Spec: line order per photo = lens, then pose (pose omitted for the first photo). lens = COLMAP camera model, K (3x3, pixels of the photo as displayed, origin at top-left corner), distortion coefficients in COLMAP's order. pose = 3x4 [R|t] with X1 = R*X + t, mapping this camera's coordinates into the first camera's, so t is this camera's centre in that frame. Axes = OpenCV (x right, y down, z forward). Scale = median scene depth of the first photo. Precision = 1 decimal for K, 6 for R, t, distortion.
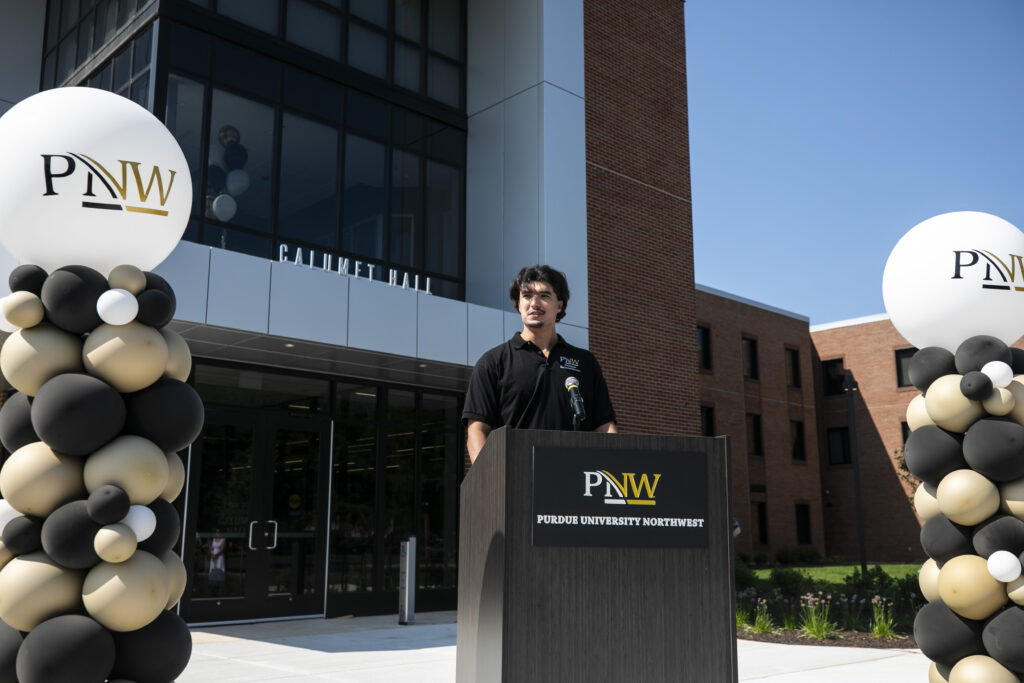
lens RADIAL K [[969.7, 0, 512.0], [0, 969.7, 341.5], [0, 0, 1]] dist [0.052678, 0.000715]
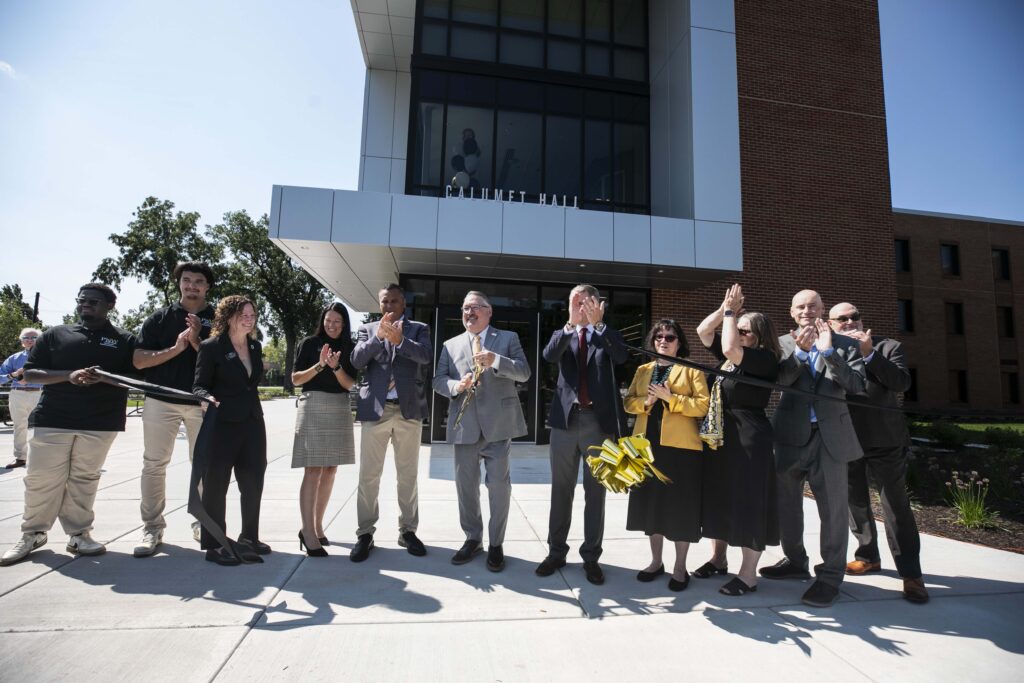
lens RADIAL K [[466.6, 0, 512.0], [0, 466.6, 341.5], [0, 0, 1]] dist [-0.033006, 0.010195]
pose [[0.819973, -0.032052, -0.571504, 0.154070], [0.087383, 0.993737, 0.069642, 0.060875], [0.565693, -0.107044, 0.817639, 0.337460]]
